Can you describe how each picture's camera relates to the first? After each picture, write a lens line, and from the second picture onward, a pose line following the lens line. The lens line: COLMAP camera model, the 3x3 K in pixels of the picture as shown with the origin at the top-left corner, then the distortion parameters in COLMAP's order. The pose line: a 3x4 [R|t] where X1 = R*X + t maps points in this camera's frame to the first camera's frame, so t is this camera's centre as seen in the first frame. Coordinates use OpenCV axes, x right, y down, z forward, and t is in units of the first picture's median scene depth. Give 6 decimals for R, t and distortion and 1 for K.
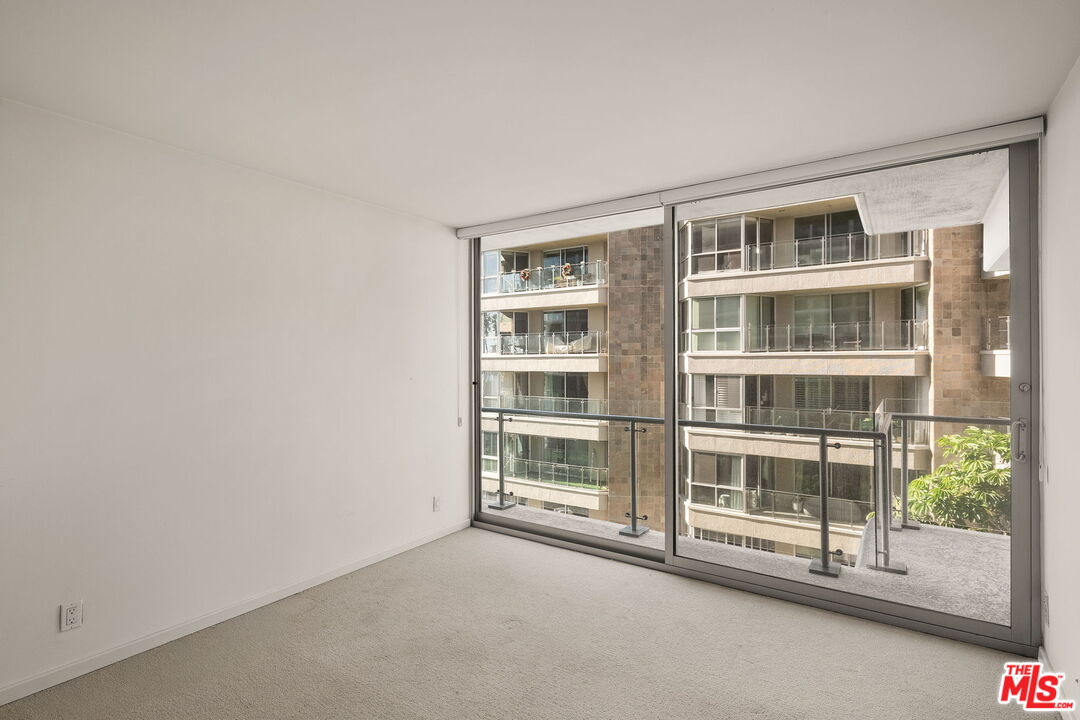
lens RADIAL K [[526.6, 0, 540.0], [0, 526.6, 360.0], [0, 0, 1]] dist [-0.001048, -0.000572]
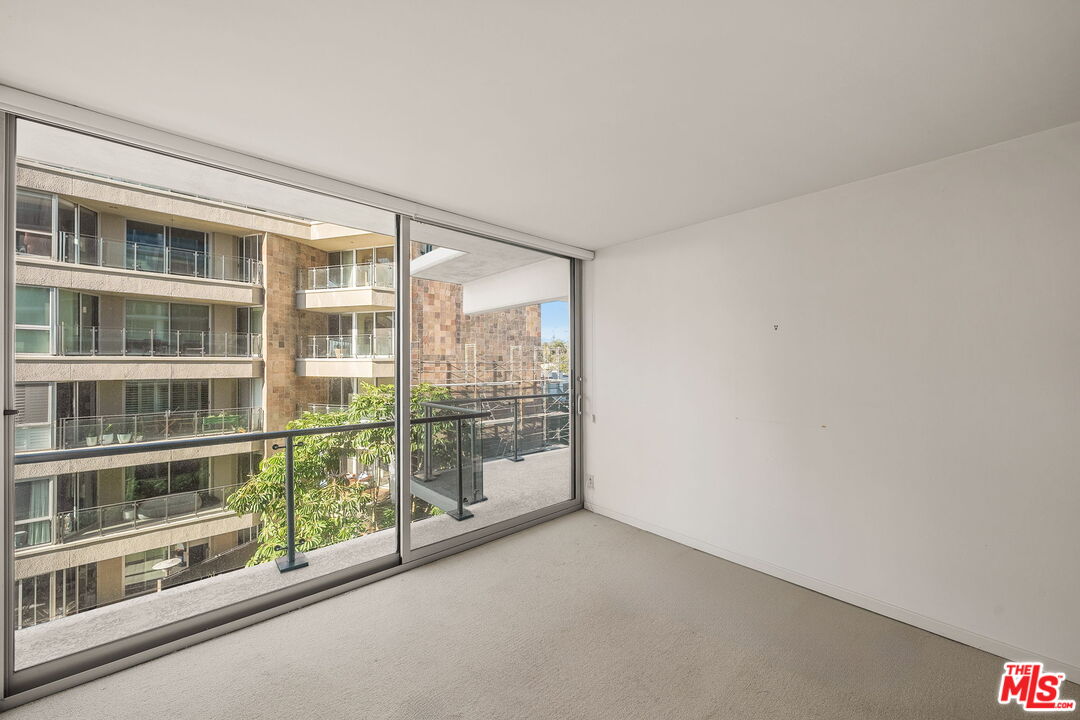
lens RADIAL K [[407.3, 0, 540.0], [0, 407.3, 360.0], [0, 0, 1]] dist [-0.001611, -0.000146]
pose [[0.231915, 0.013744, 0.972639, -0.074424], [-0.001742, 0.999904, -0.013714, 0.000375], [-0.972734, 0.001486, 0.231917, 0.087350]]
